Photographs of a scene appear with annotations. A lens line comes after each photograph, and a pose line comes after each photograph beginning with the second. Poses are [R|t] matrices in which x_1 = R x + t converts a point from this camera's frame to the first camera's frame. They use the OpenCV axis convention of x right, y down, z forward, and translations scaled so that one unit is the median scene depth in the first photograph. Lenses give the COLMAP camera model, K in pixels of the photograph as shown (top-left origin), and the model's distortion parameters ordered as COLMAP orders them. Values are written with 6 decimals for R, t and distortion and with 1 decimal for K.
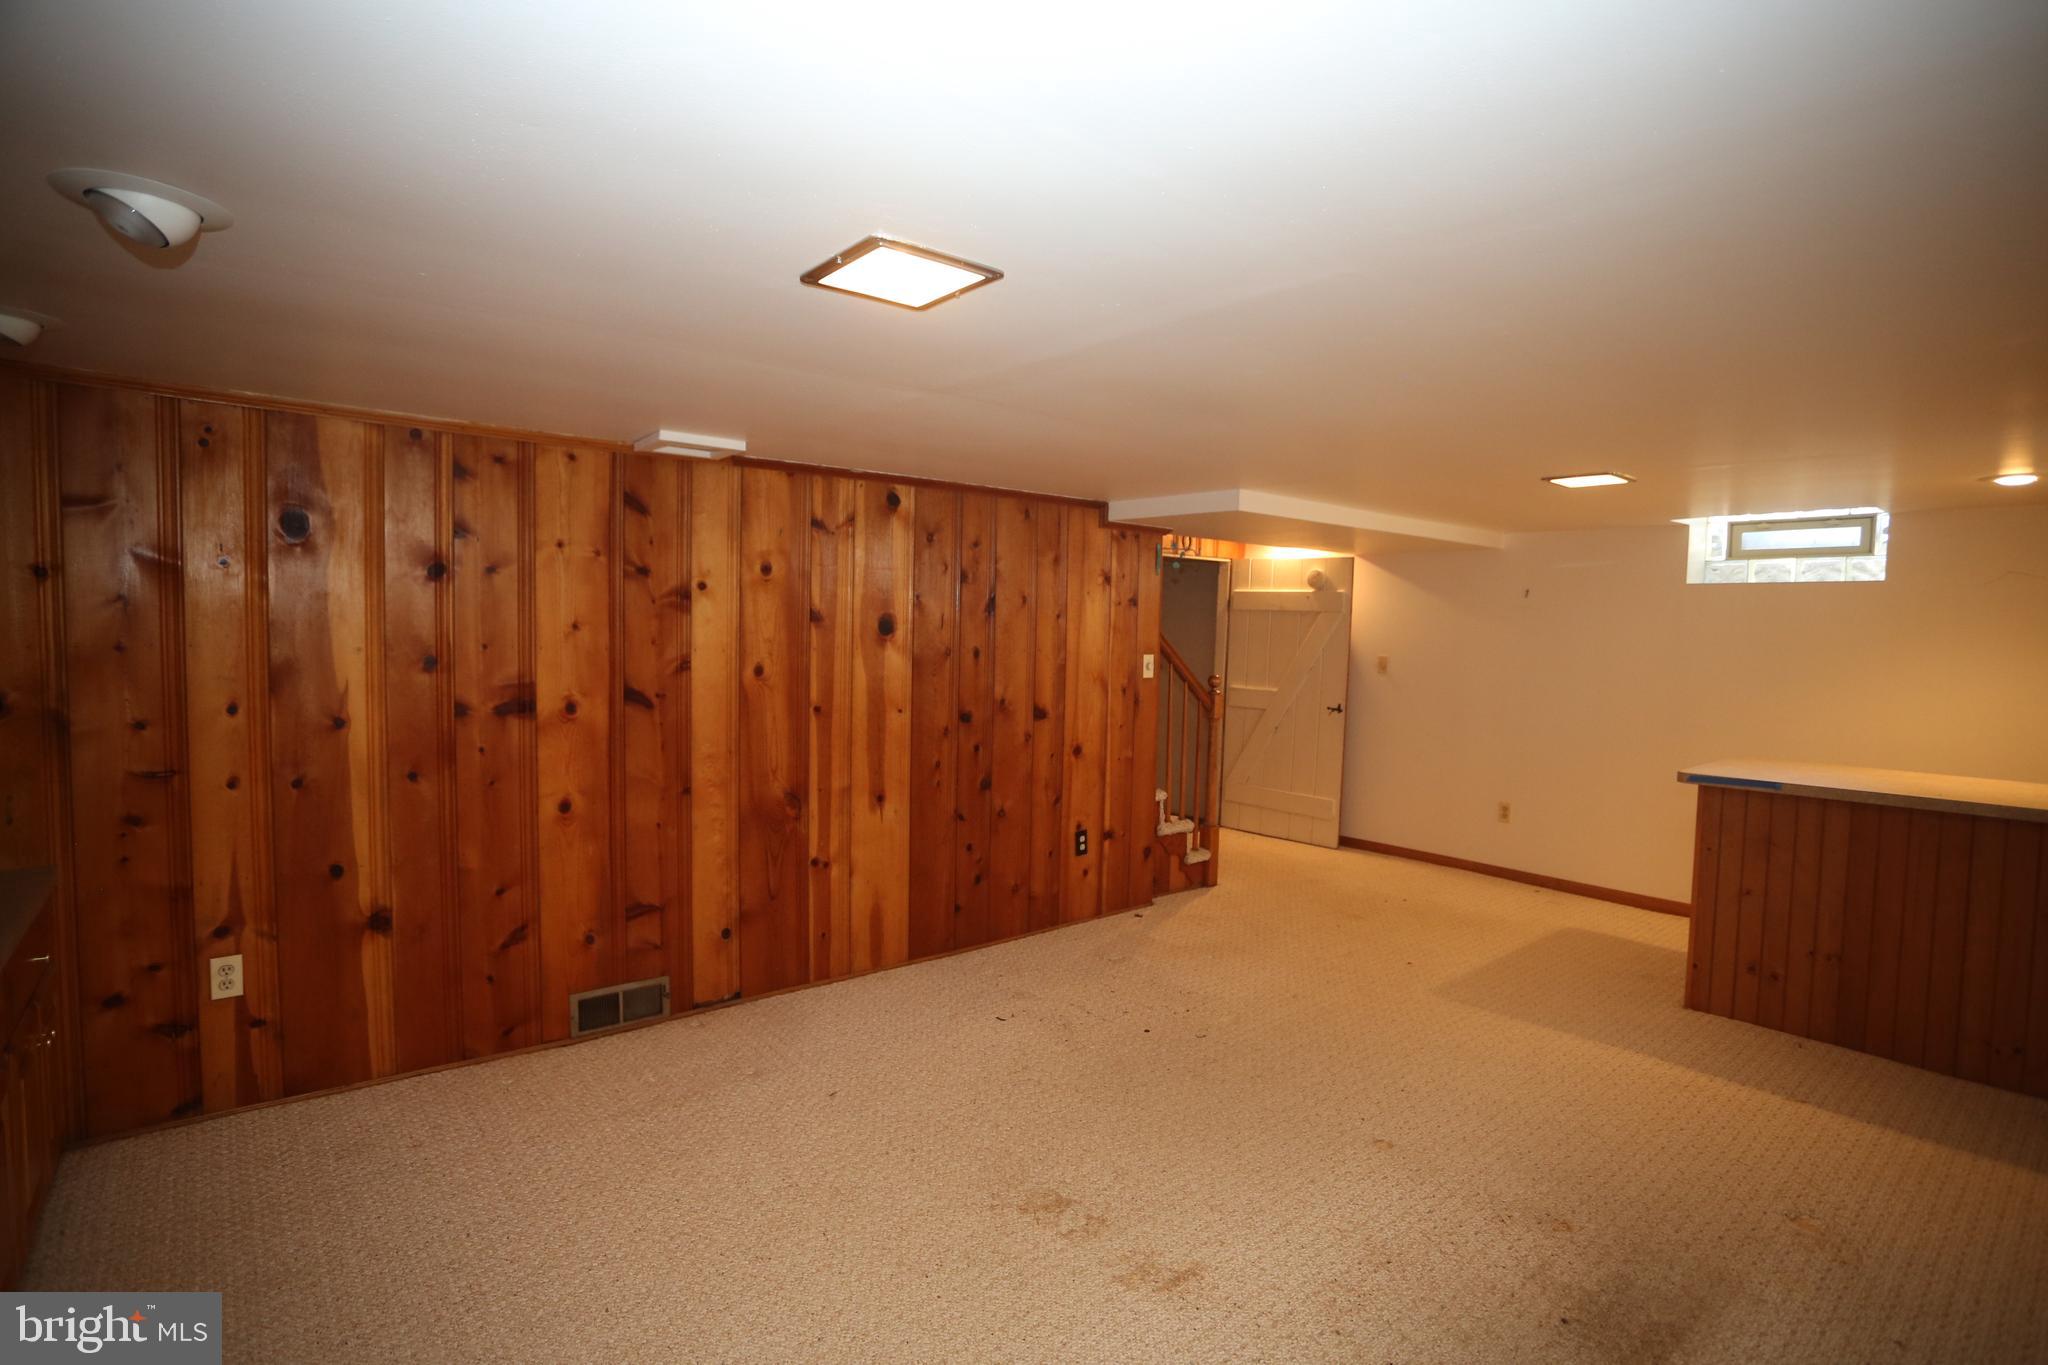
lens RADIAL K [[1016.5, 0, 1025.6], [0, 1016.5, 675.7], [0, 0, 1]] dist [-0.059026, 0.024102]
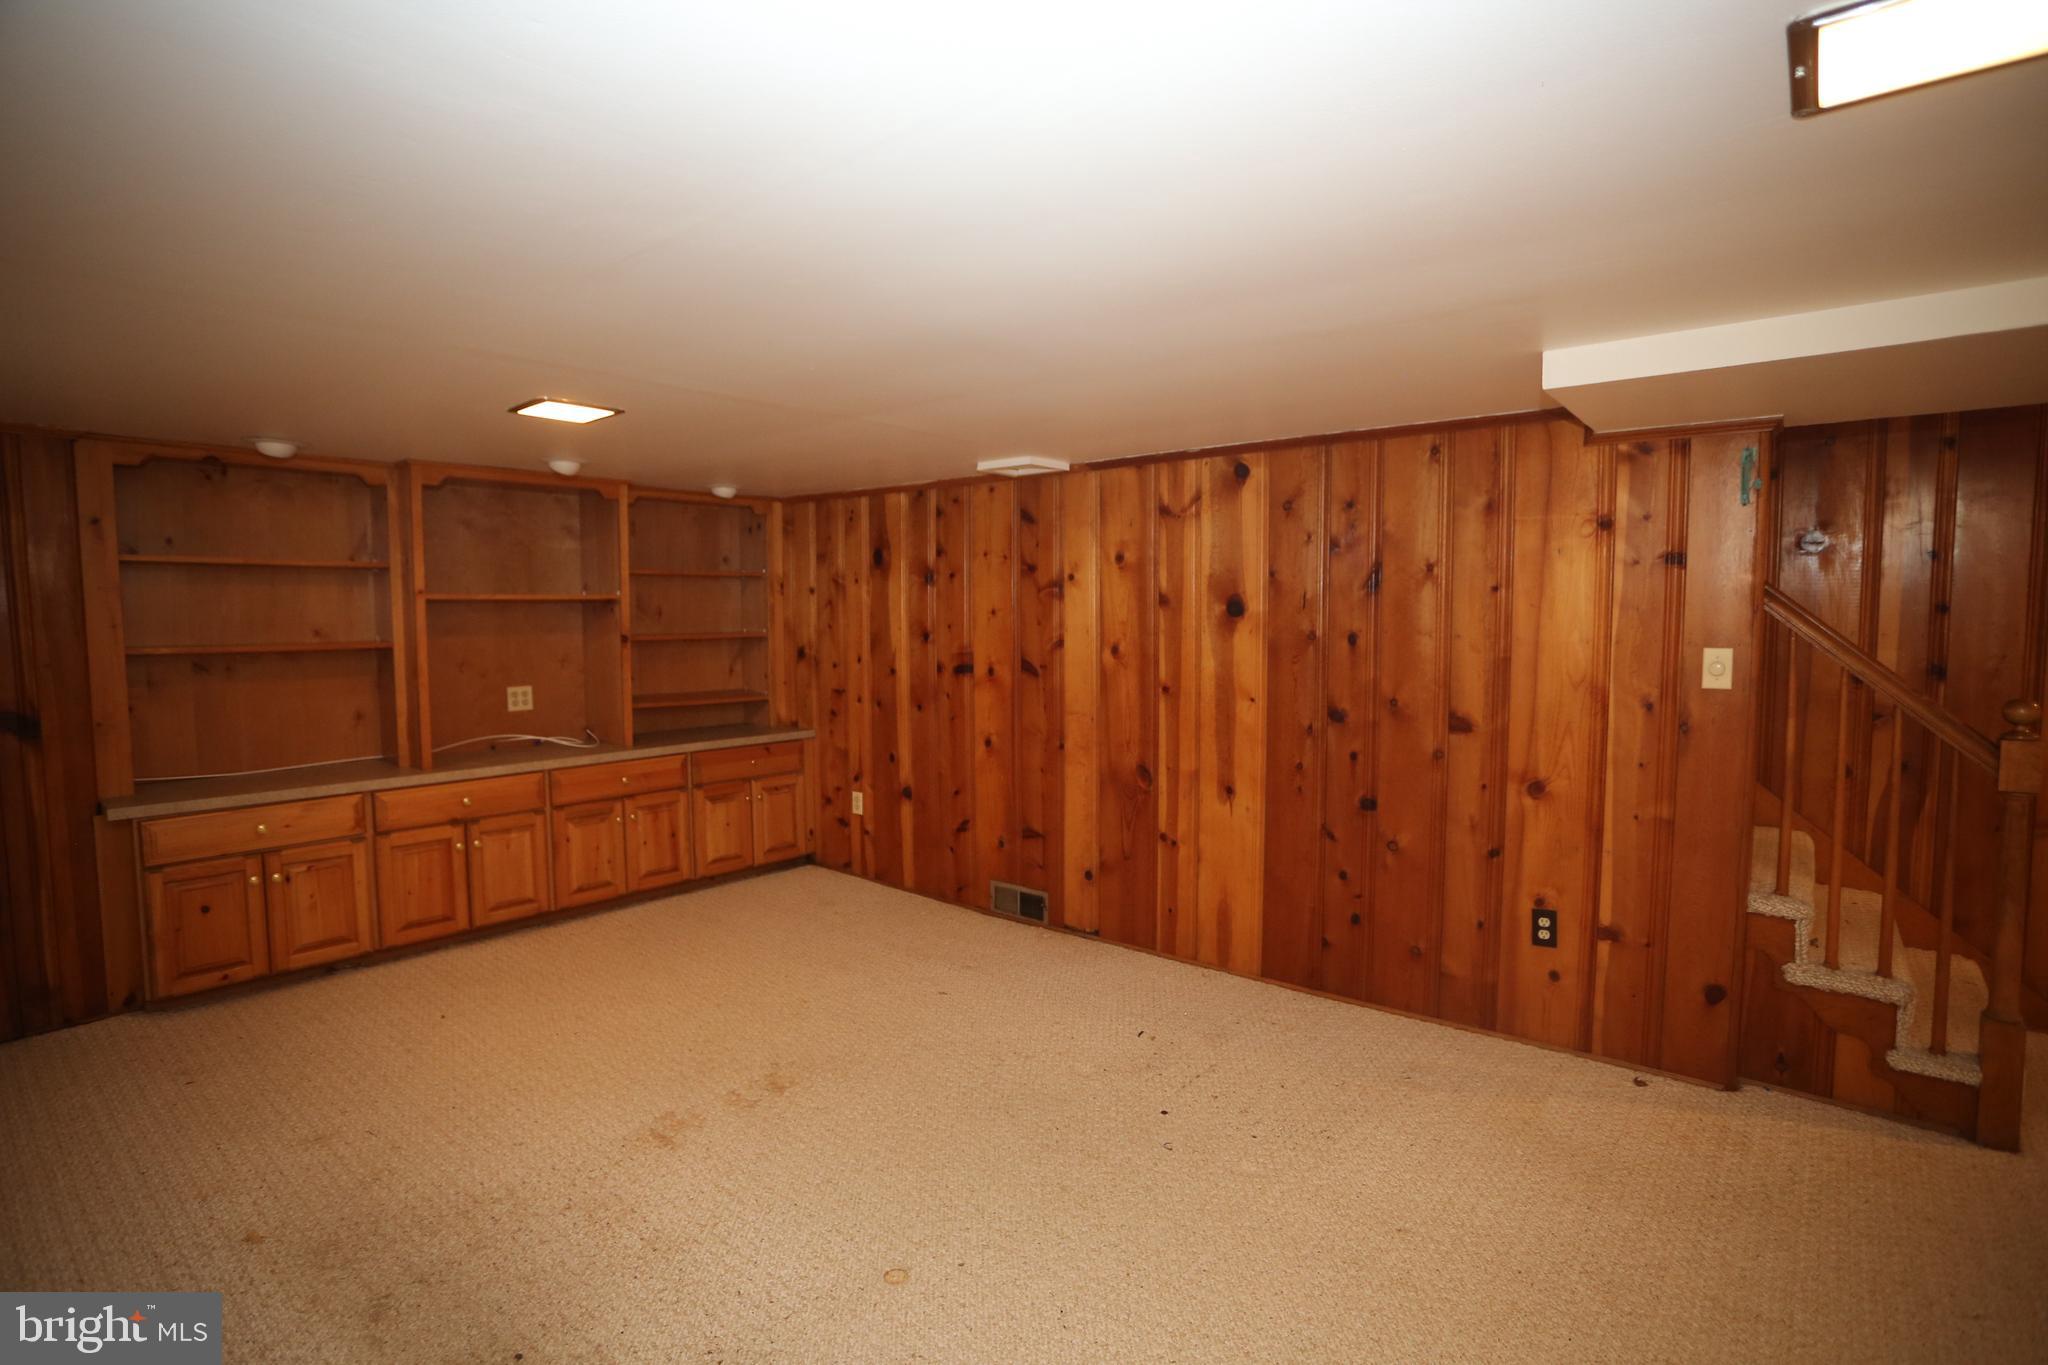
lens RADIAL K [[1016.5, 0, 1025.4], [0, 1016.5, 688.5], [0, 0, 1]] dist [-0.059026, 0.024102]
pose [[0.173994, 0.051370, -0.983406, 0.758601], [-0.044833, 0.998016, 0.044201, -0.006933], [0.983726, 0.036398, 0.175952, 0.654081]]
